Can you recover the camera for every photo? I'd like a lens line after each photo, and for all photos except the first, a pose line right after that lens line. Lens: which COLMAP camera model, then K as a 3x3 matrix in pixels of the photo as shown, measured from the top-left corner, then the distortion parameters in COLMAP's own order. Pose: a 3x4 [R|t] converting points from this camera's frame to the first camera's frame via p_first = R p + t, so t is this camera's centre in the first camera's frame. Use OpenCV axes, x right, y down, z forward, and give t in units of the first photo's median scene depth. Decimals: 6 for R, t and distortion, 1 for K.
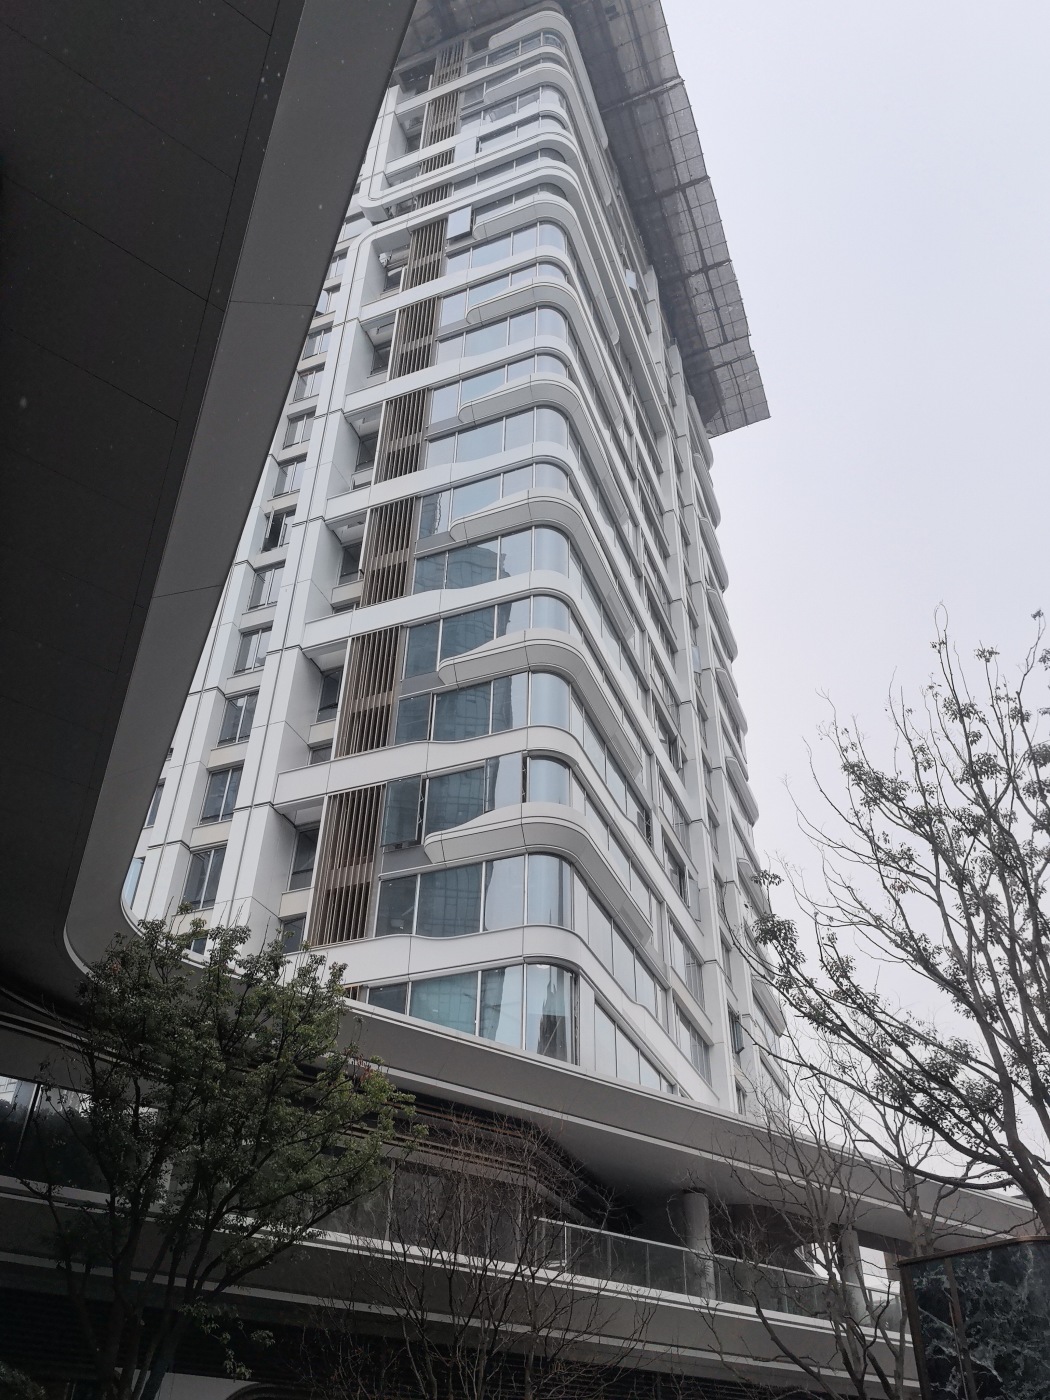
lens RADIAL K [[1091.8, 0, 517.3], [0, 1091.8, 708.9], [0, 0, 1]] dist [0.047609, -0.045666]
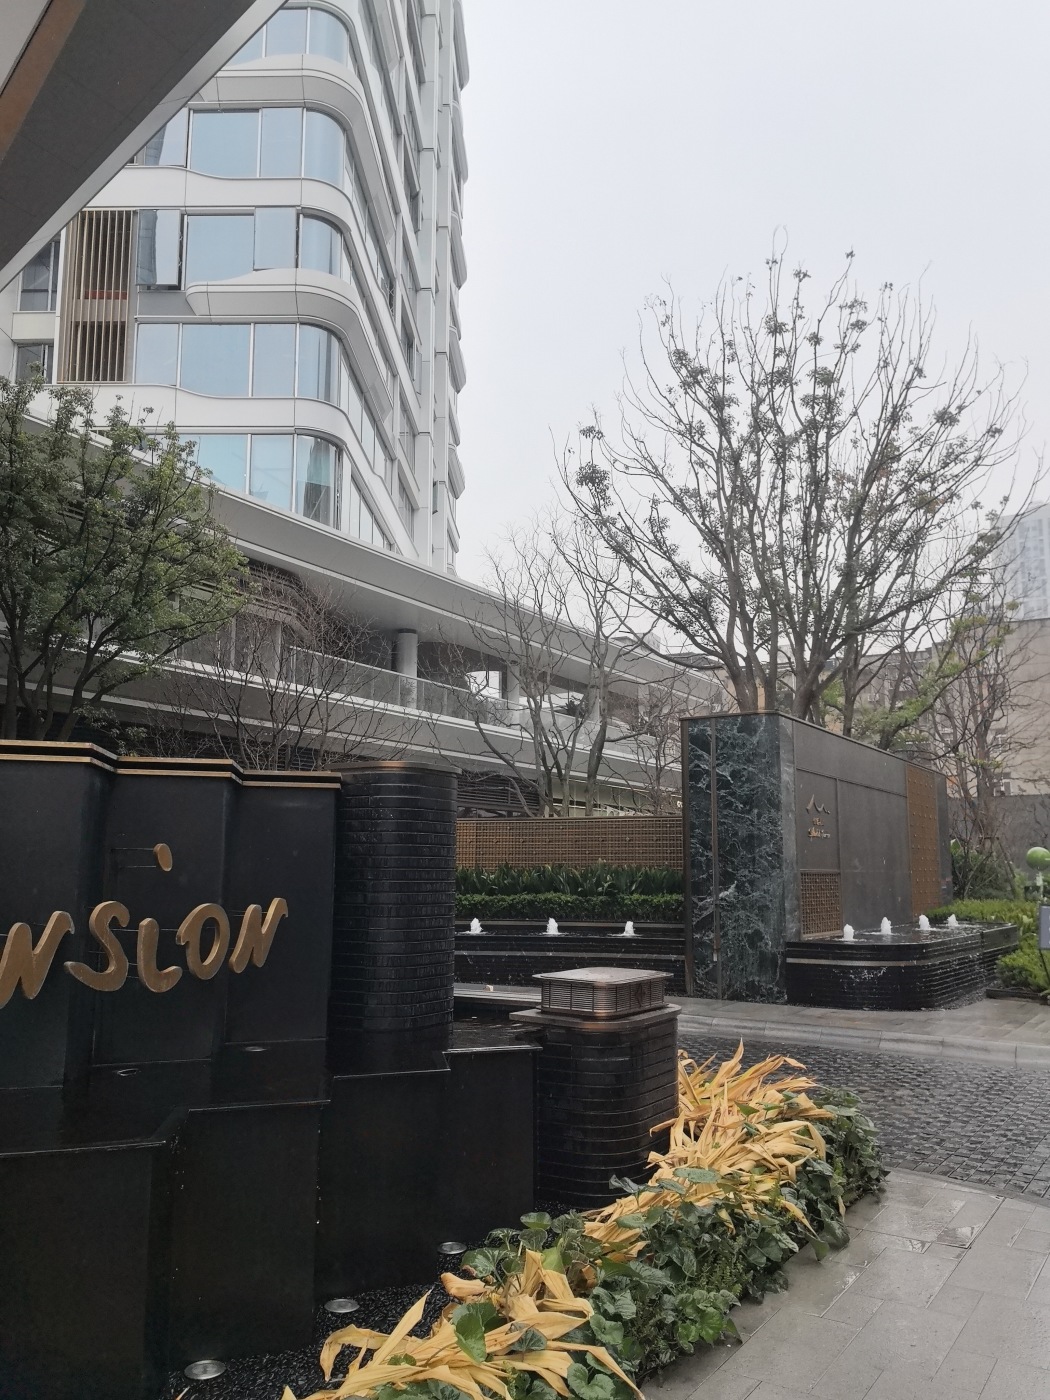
lens RADIAL K [[1091.8, 0, 538.4], [0, 1091.8, 706.1], [0, 0, 1]] dist [0.047609, -0.045666]
pose [[0.939210, 0.043979, 0.340514, -0.153475], [-0.201636, 0.873372, 0.443356, -0.072420], [-0.277897, -0.485065, 0.829147, -0.104679]]
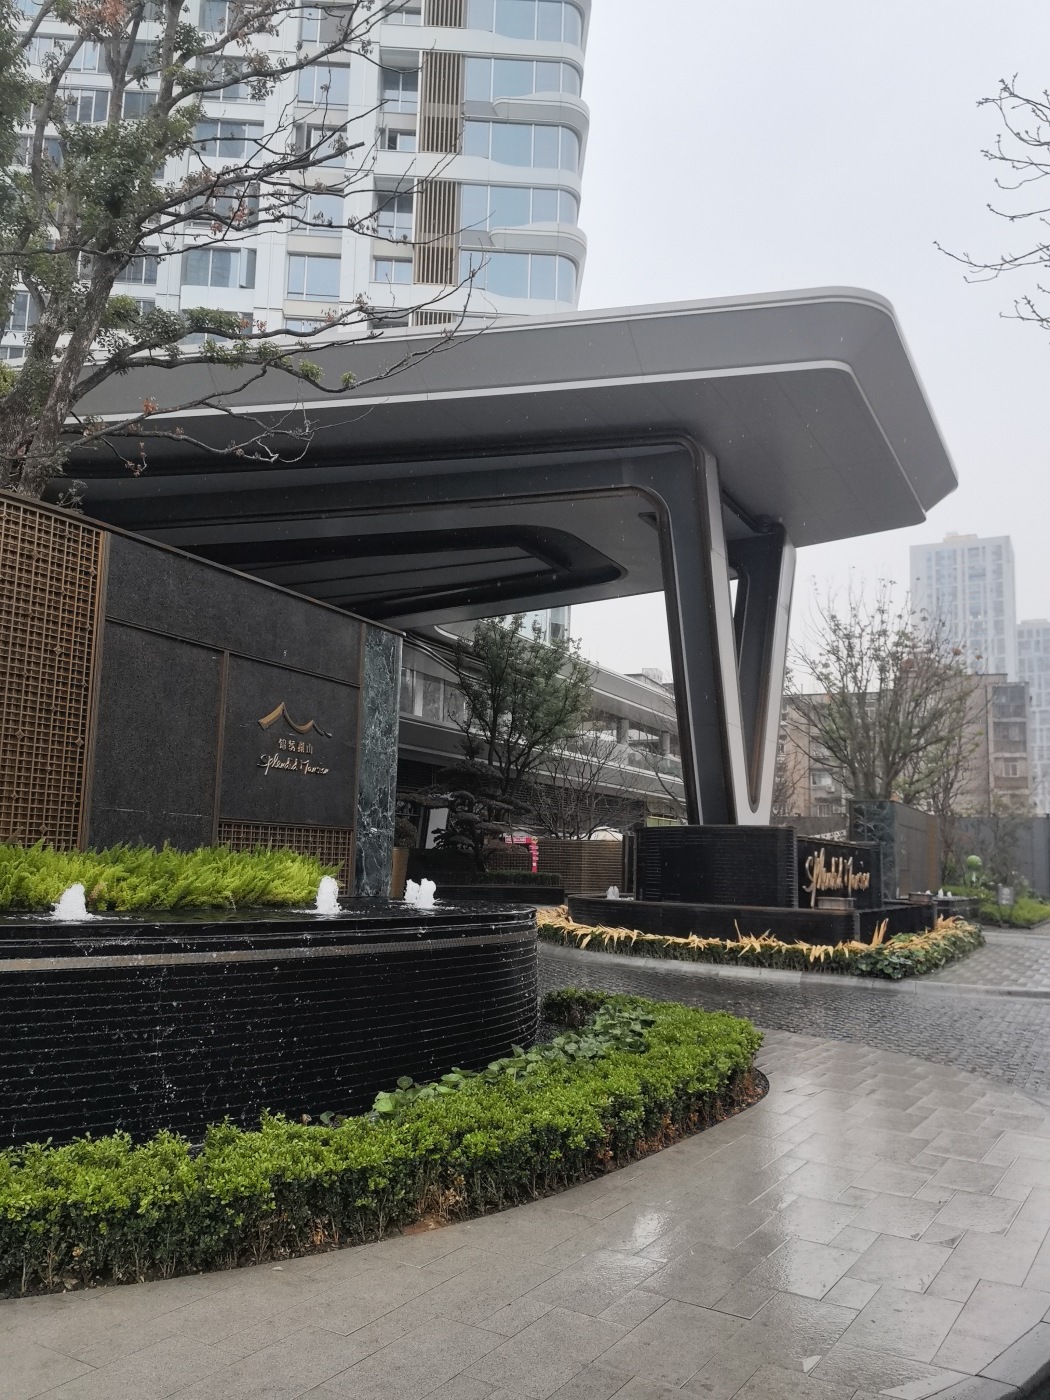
lens RADIAL K [[1091.8, 0, 519.6], [0, 1091.8, 702.9], [0, 0, 1]] dist [0.047609, -0.045666]
pose [[0.914752, 0.072905, 0.397383, -0.858065], [-0.258146, 0.862090, 0.436076, -0.440527], [-0.310787, -0.501484, 0.807419, -0.586572]]
